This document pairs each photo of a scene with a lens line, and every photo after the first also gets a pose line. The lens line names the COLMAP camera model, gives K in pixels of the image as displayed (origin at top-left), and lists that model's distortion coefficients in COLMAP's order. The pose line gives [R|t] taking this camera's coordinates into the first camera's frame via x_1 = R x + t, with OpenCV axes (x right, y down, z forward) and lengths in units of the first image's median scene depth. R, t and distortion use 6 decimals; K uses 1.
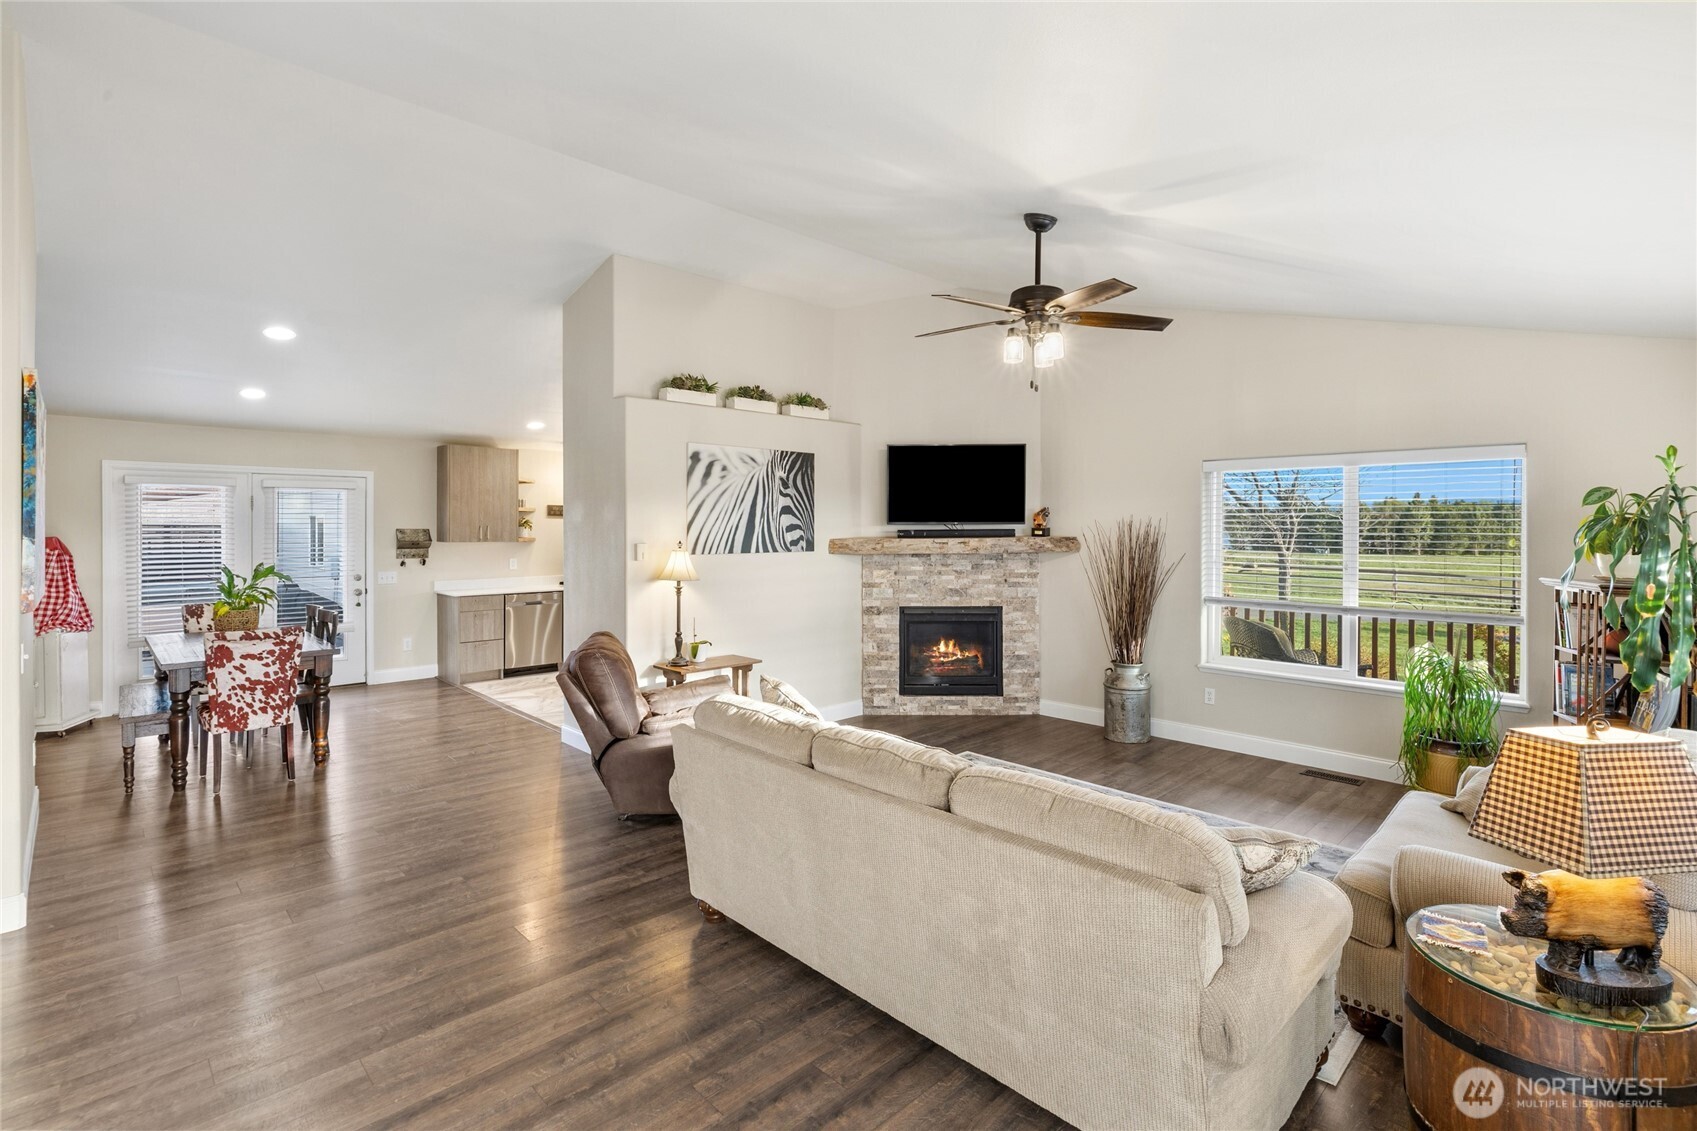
lens RADIAL K [[809.3, 0, 841.8], [0, 809.3, 527.0], [0, 0, 1]] dist [-0.001095, 0.000199]
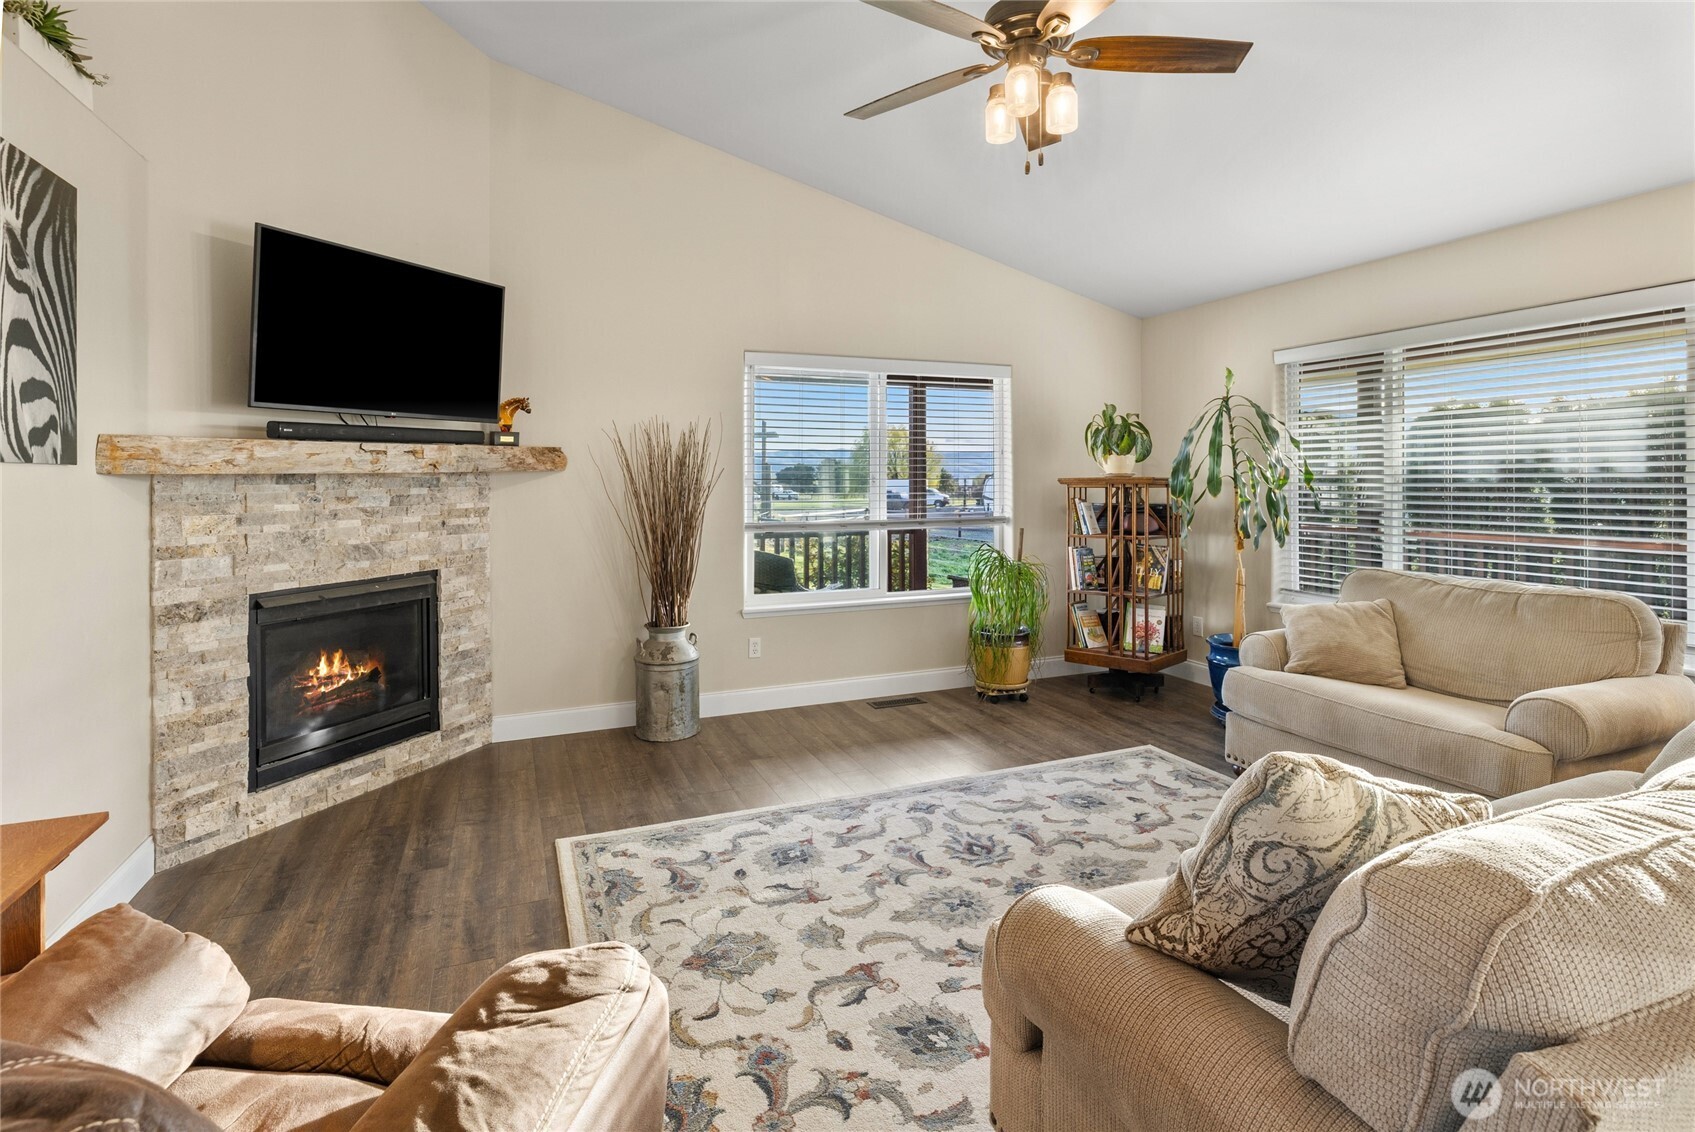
lens RADIAL K [[834.4, 0, 844.9], [0, 834.4, 474.5], [0, 0, 1]] dist [-0.002763, 0.000028]
pose [[0.366939, -0.000060, 0.930245, -0.245495], [0.008283, 0.999961, -0.003202, 0.037651], [-0.930208, 0.008881, 0.366925, 0.547250]]
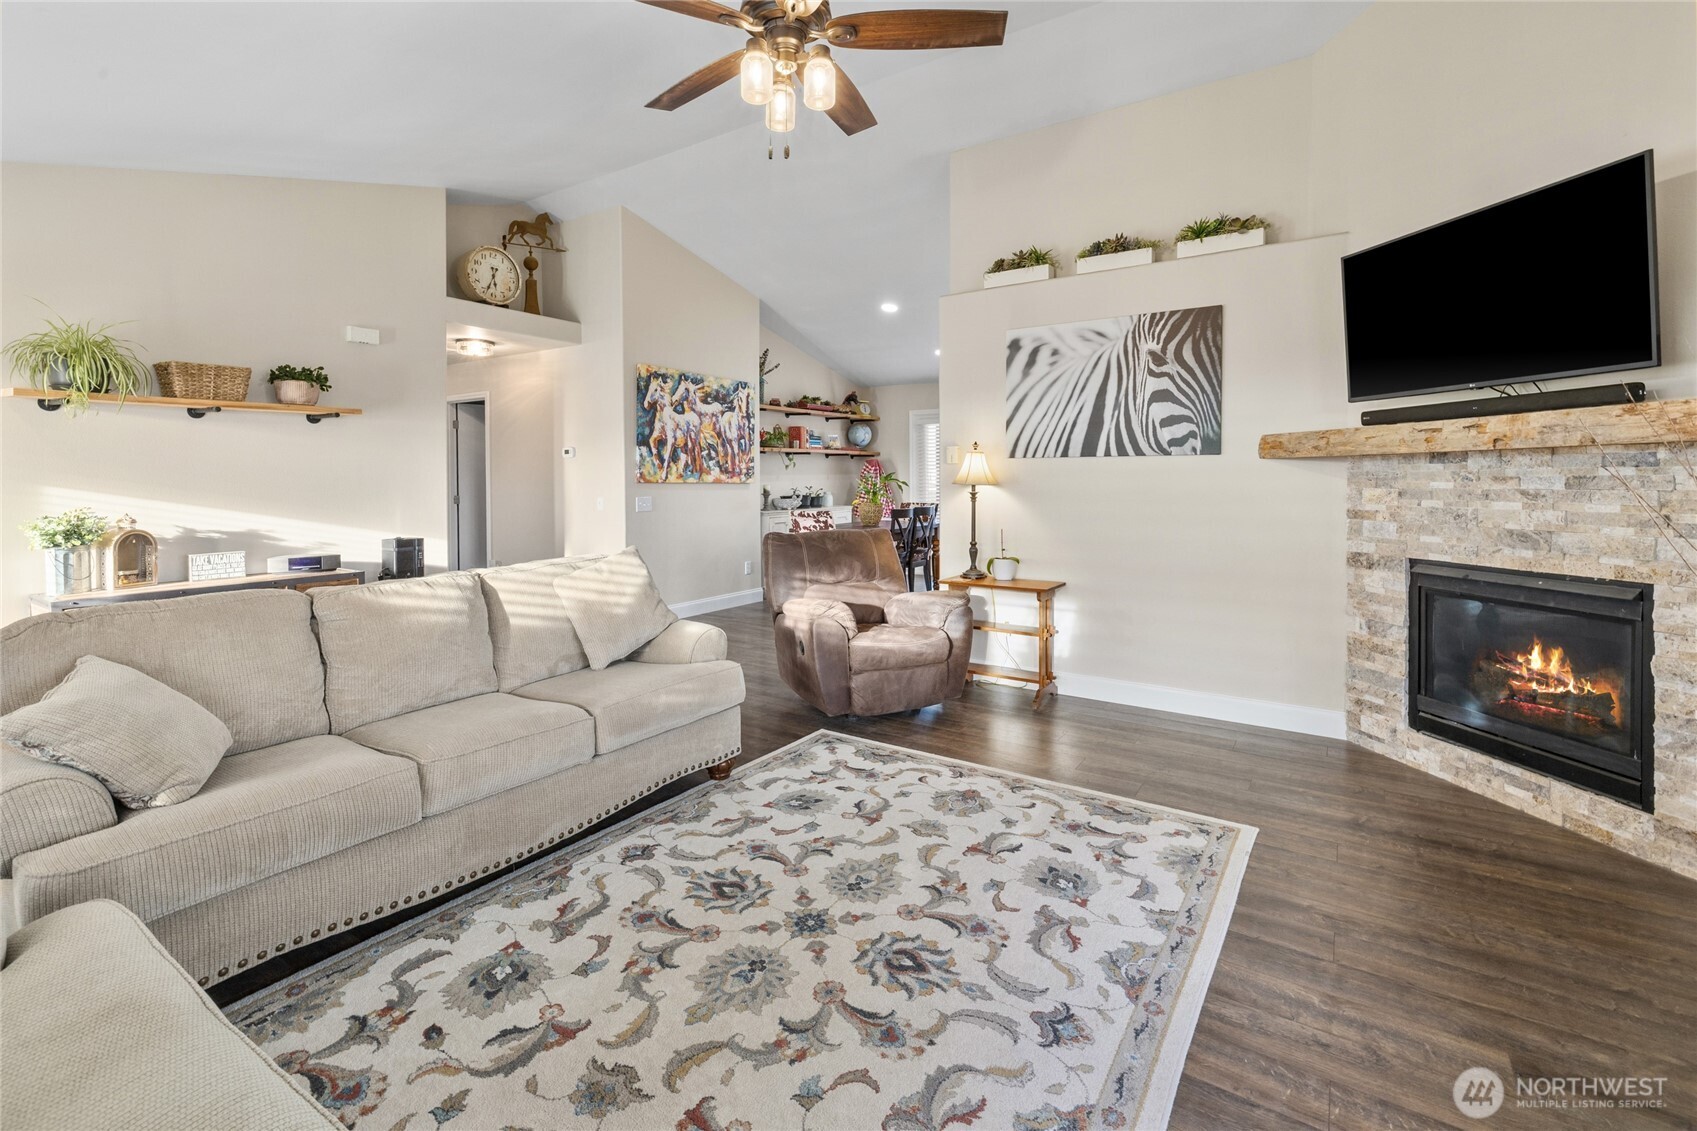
lens RADIAL K [[748.5, 0, 822.4], [0, 748.5, 489.6], [0, 0, 1]] dist [0.001335, 0.000099]
pose [[0.187179, 0.016242, -0.982191, 0.496236], [0.001900, 0.999855, 0.016897, 0.047020], [0.982324, -0.005029, 0.187121, 0.561056]]
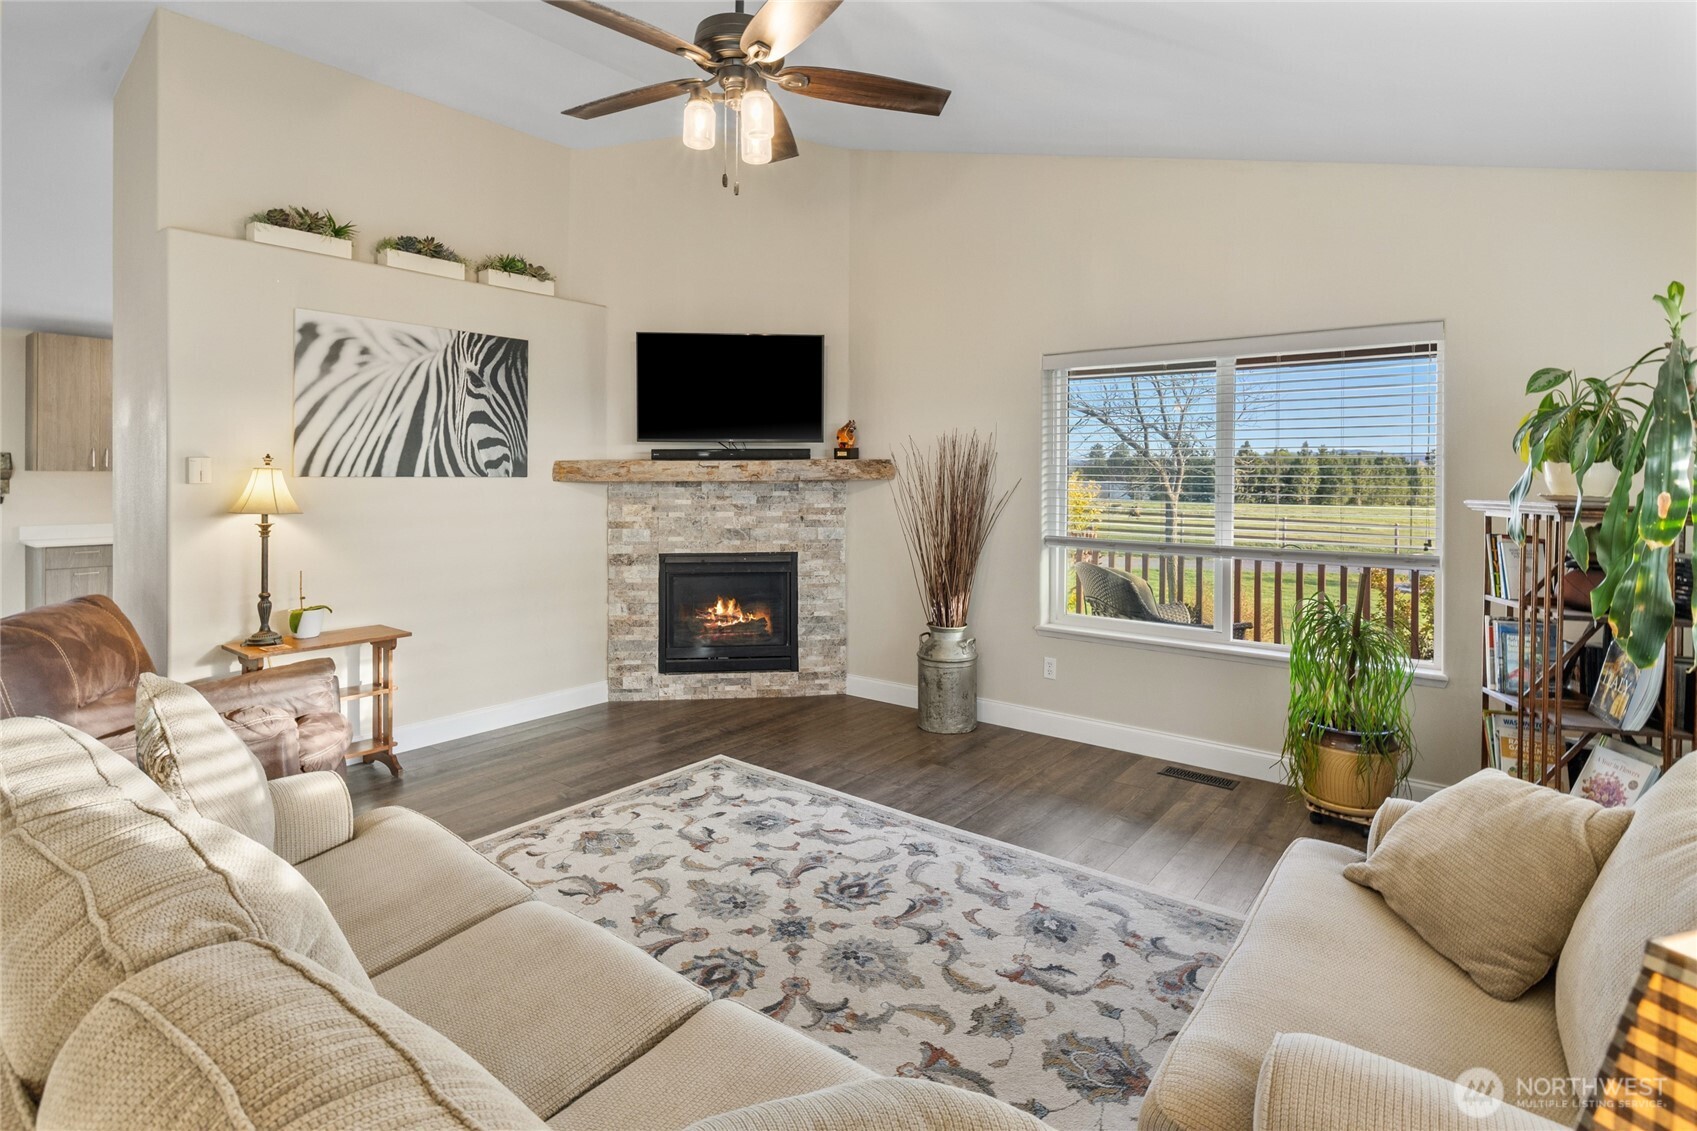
lens RADIAL K [[858.2, 0, 847.1], [0, 858.2, 476.4], [0, 0, 1]] dist [-0.000613, 0.000285]
pose [[0.991723, 0.003126, 0.128357, 0.146949], [-0.003086, 0.999995, -0.000513, 0.028540], [-0.128358, 0.000112, 0.991728, 0.208365]]
